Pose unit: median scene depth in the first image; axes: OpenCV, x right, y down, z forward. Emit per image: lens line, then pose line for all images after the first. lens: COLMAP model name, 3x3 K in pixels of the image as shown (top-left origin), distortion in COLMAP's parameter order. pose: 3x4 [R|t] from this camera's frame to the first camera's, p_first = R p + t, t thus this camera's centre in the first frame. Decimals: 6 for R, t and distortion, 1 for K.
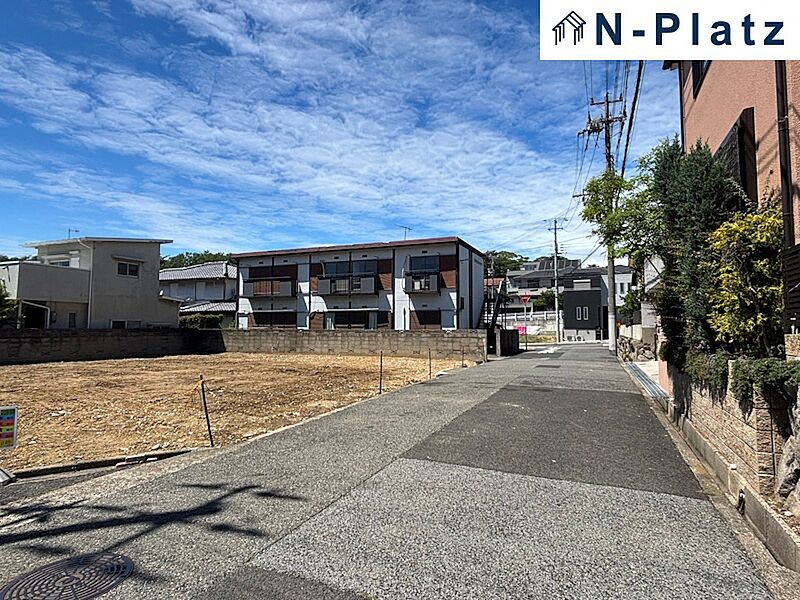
lens RADIAL K [[455.2, 0, 402.6], [0, 455.2, 301.7], [0, 0, 1]] dist [0.017087, -0.023088]
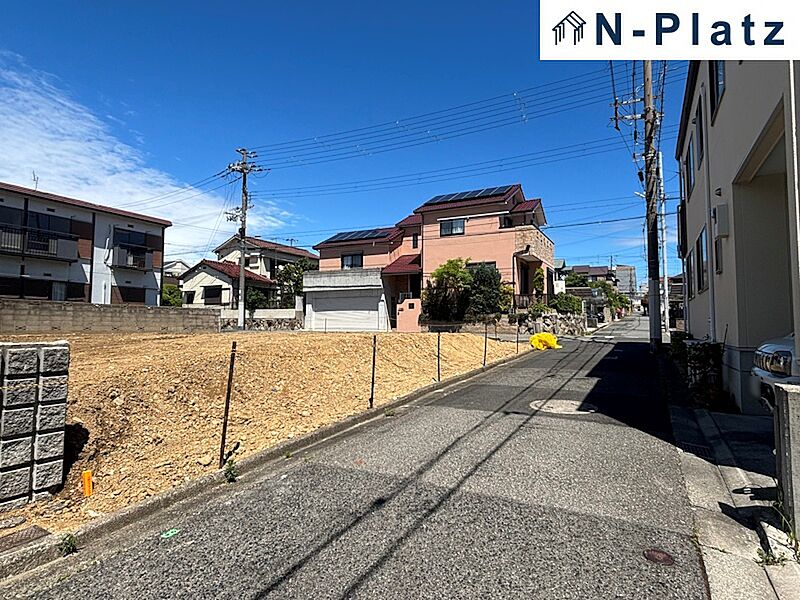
lens RADIAL K [[455.2, 0, 395.1], [0, 455.2, 298.7], [0, 0, 1]] dist [0.017087, -0.023088]
pose [[0.098754, 0.061628, 0.993202, -0.782859], [-0.061765, 0.996536, -0.055694, 0.057927], [-0.993193, -0.055845, 0.102218, 0.314327]]
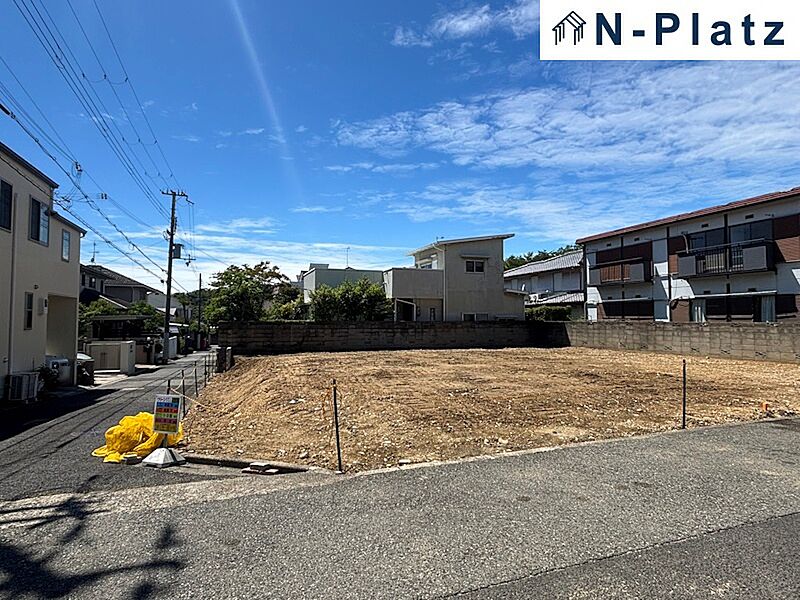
lens RADIAL K [[455.2, 0, 400.9], [0, 455.2, 295.2], [0, 0, 1]] dist [0.017087, -0.023088]
pose [[0.683001, -0.043419, -0.729126, 0.056678], [0.045775, 0.998814, -0.016600, 0.006739], [0.728982, -0.022038, 0.684178, 0.121406]]
